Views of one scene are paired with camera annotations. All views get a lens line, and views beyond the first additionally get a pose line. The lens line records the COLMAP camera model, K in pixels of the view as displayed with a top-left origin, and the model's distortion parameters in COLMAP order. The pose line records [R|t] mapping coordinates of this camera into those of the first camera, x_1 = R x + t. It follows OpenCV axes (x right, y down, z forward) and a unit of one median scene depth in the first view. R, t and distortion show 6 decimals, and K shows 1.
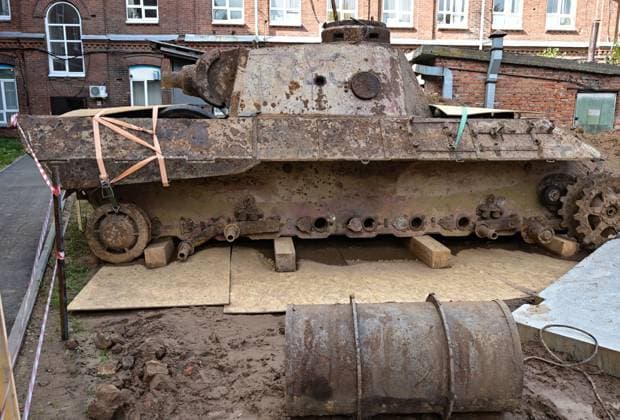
lens RADIAL K [[514.4, 0, 310.0], [0, 514.4, 210.0], [0, 0, 1]] dist [-0.002516, 0.005204]
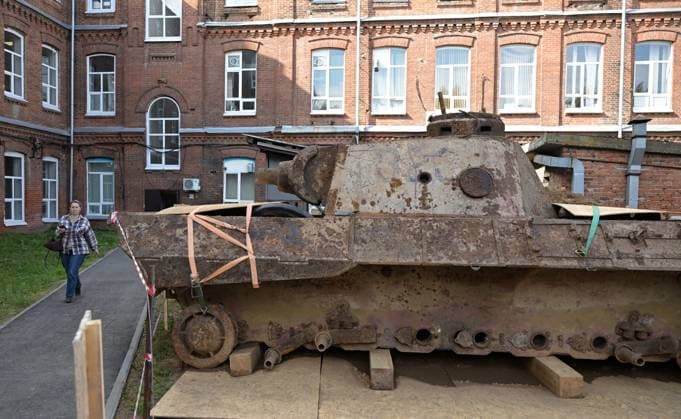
lens RADIAL K [[578.6, 0, 302.4], [0, 578.6, 228.8], [0, 0, 1]] dist [0.003606, 0.001507]
pose [[0.981654, 0.014057, -0.190150, 0.003188], [-0.041862, 0.988836, -0.143009, -0.004587], [0.186017, 0.148345, 0.971283, -0.027017]]
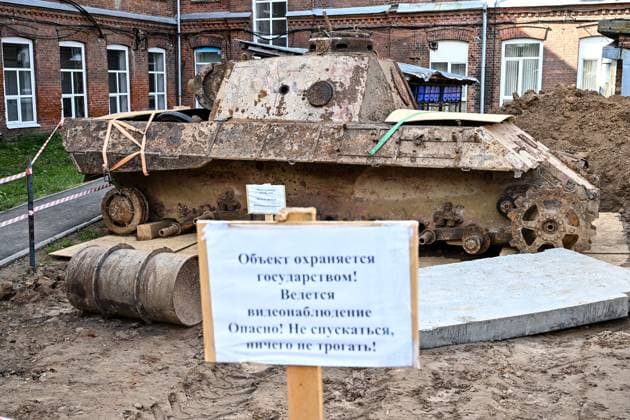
lens RADIAL K [[726.4, 0, 315.0], [0, 726.4, 210.0], [0, 0, 1]] dist [0.004837, -0.005439]
pose [[0.893696, 0.069326, -0.443284, 0.793787], [-0.080352, 0.996748, -0.006112, 0.014663], [0.441419, 0.041081, 0.896360, -0.376119]]
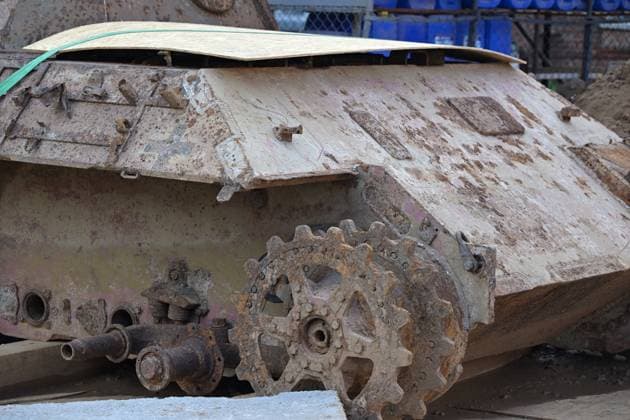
lens RADIAL K [[1906.7, 0, 302.8], [0, 1906.7, 209.6], [0, 0, 1]] dist [-0.004568, 0.224230]
pose [[0.745759, 0.095556, -0.659327, 1.455830], [-0.142878, 0.989573, -0.018190, -0.058381], [0.650714, 0.107769, 0.751636, -0.013861]]
